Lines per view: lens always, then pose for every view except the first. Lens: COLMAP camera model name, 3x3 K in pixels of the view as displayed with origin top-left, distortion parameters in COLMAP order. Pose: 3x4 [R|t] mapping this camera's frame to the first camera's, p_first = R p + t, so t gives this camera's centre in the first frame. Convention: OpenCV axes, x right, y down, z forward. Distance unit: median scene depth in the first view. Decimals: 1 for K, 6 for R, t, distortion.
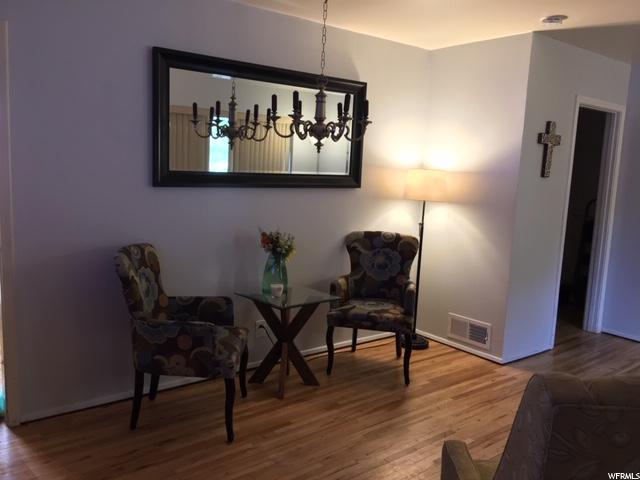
lens RADIAL K [[534.5, 0, 315.4], [0, 534.5, 238.1], [0, 0, 1]] dist [0.028108, -0.010336]
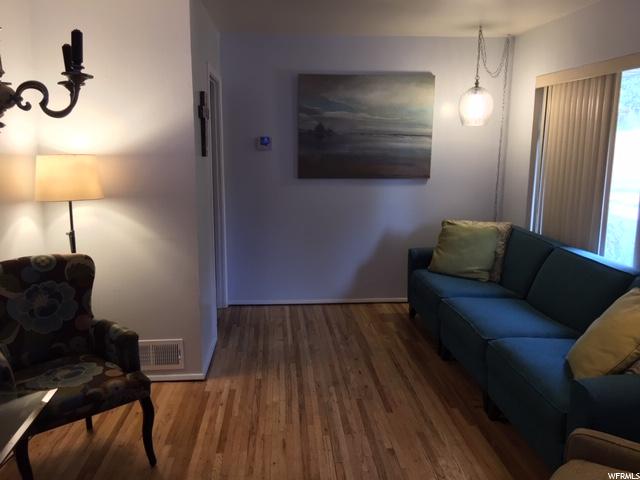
lens RADIAL K [[534.5, 0, 318.2], [0, 534.5, 241.6], [0, 0, 1]] dist [0.028108, -0.010336]
pose [[0.558710, -0.187385, 0.807917, -0.200007], [0.123485, 0.982079, 0.142383, -0.079961], [-0.820119, 0.020215, 0.571836, 0.361931]]
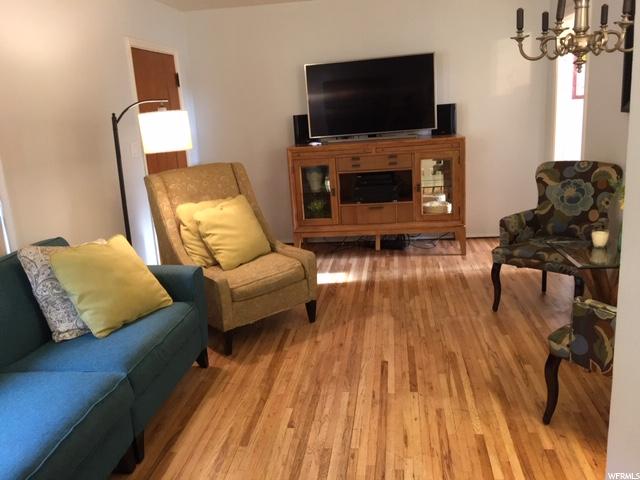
lens RADIAL K [[534.5, 0, 316.6], [0, 534.5, 239.3], [0, 0, 1]] dist [0.028108, -0.010336]
pose [[-0.723931, 0.177948, -0.666527, 0.694099], [-0.049076, 0.950429, 0.307046, -0.120602], [0.688124, 0.254990, -0.679312, 1.062435]]
